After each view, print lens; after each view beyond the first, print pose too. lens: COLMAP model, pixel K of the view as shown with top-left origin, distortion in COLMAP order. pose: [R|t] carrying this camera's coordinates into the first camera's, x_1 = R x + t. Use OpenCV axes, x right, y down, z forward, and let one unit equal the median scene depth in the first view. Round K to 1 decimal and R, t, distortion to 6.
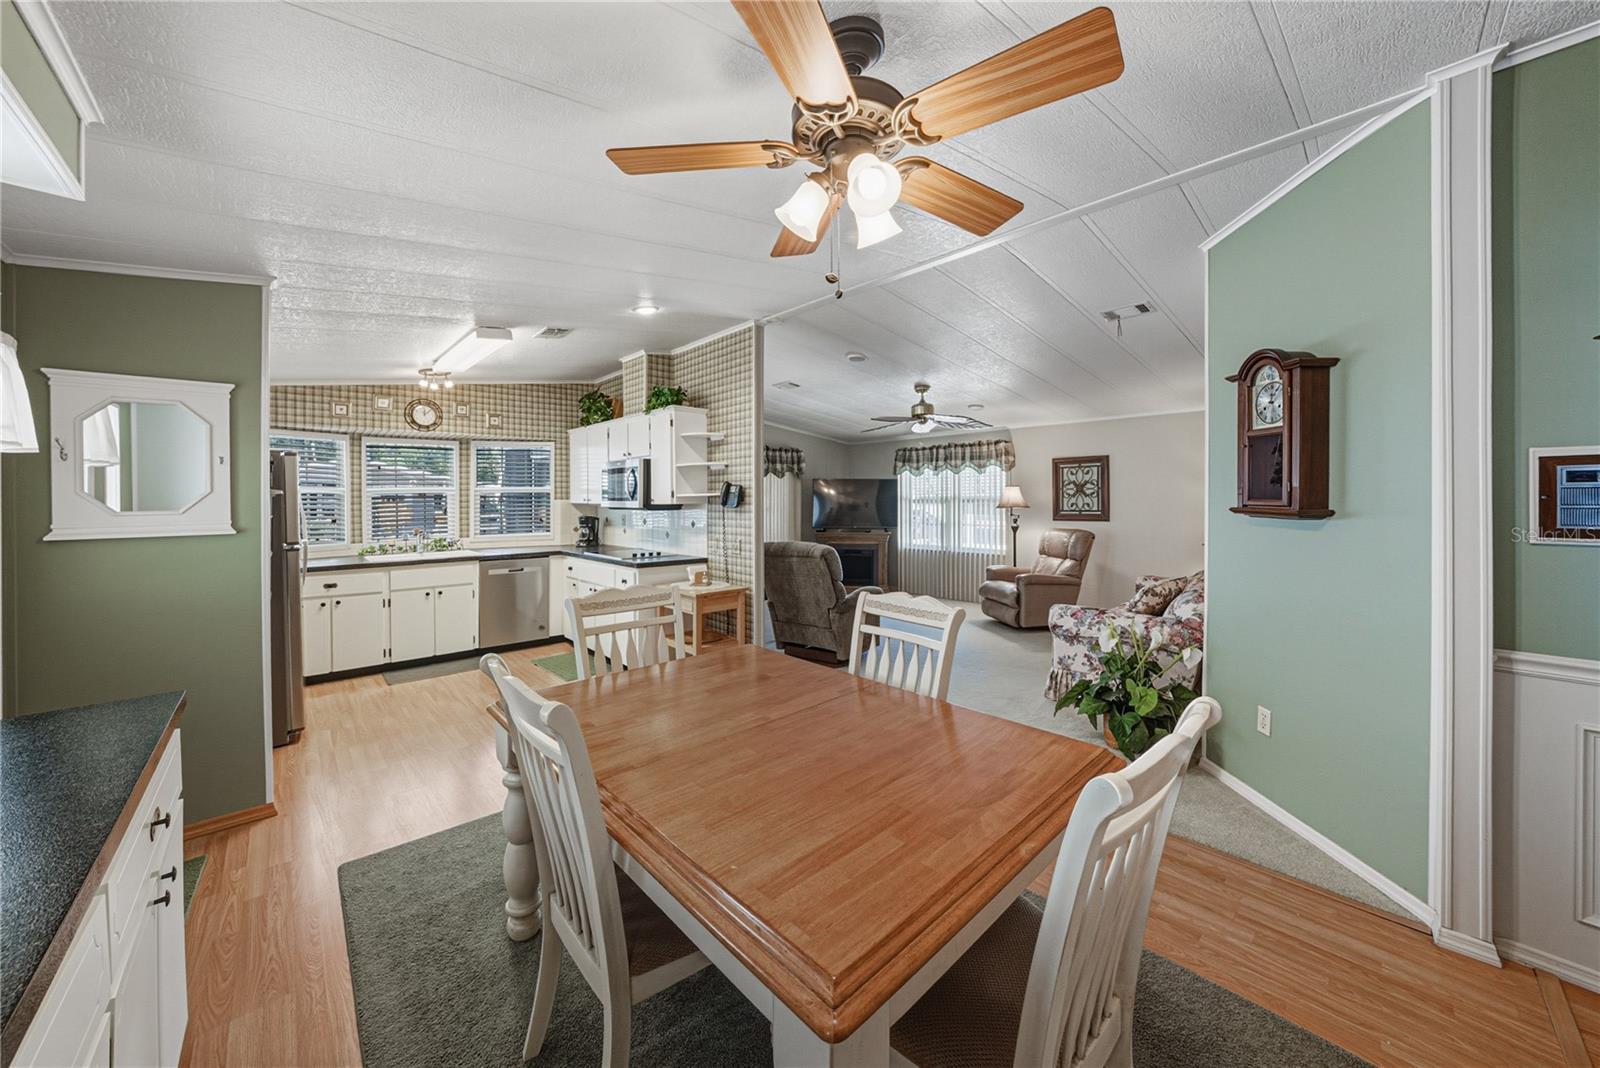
lens RADIAL K [[561.2, 0, 797.4], [0, 561.2, 493.8], [0, 0, 1]] dist [-0.024499, 0.003813]
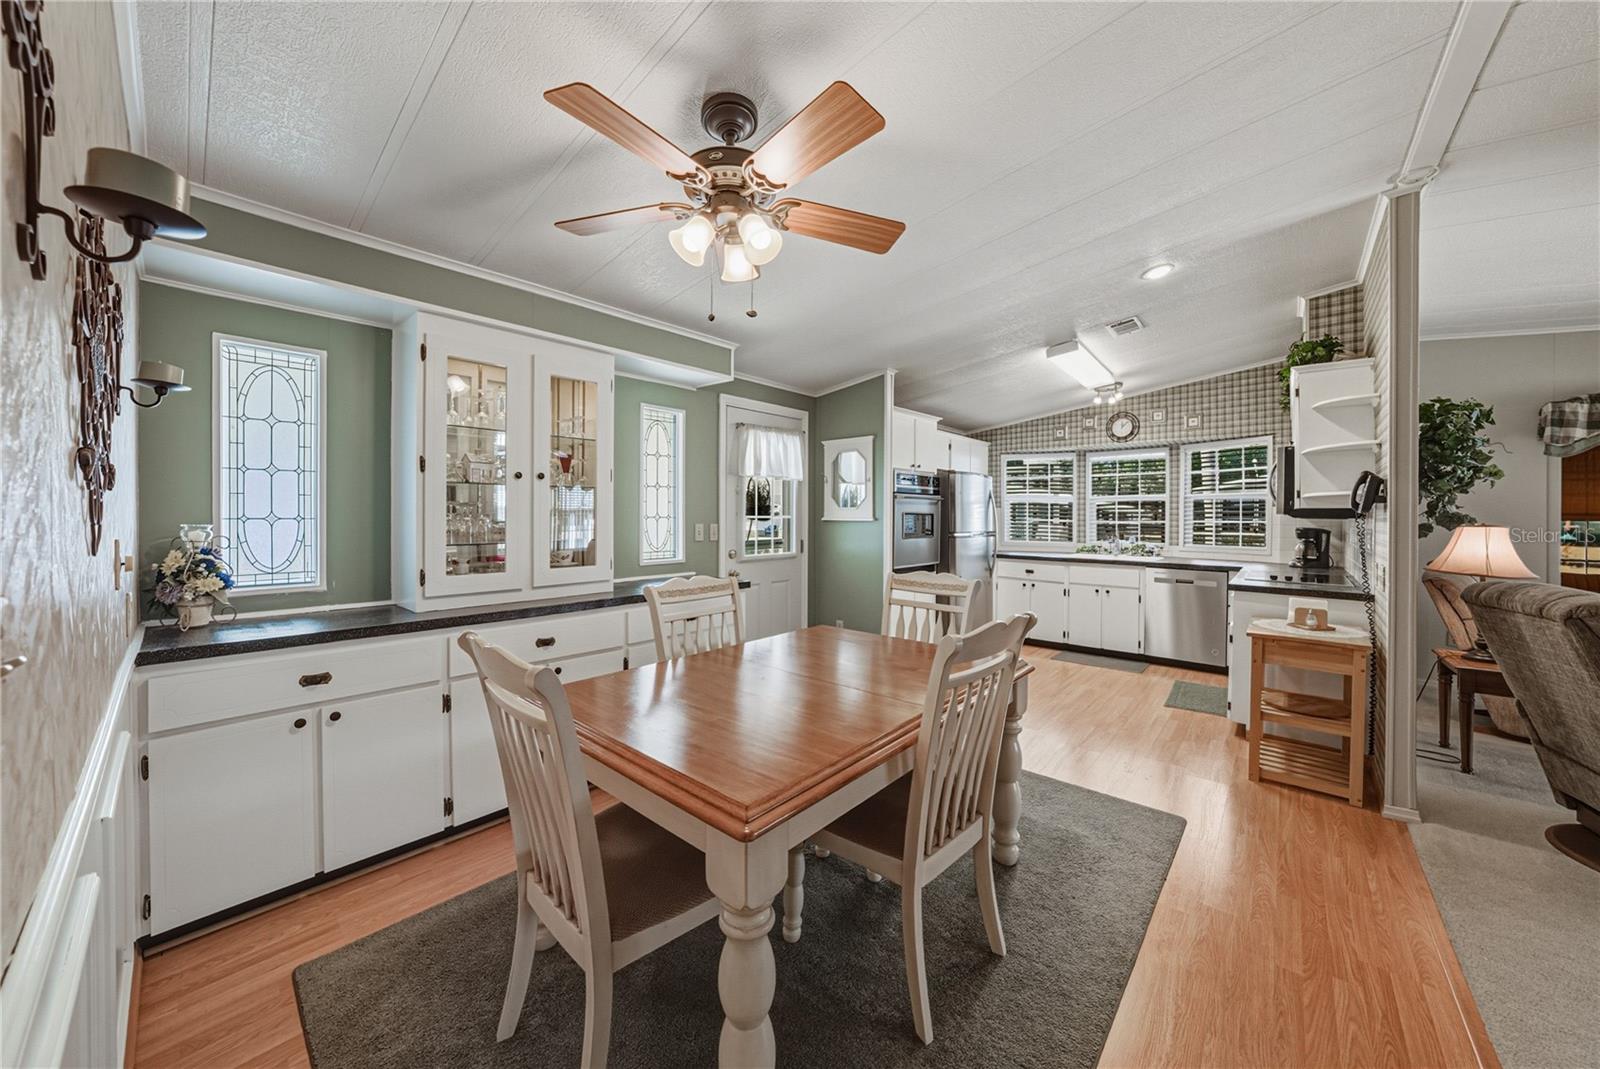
lens RADIAL K [[561.2, 0, 811.1], [0, 561.2, 510.4], [0, 0, 1]] dist [-0.024499, 0.003813]
pose [[0.112676, 0.003971, -0.993624, 0.821943], [0.003073, 0.999986, 0.004345, 0.035269], [0.993627, -0.003543, 0.112662, 0.645391]]
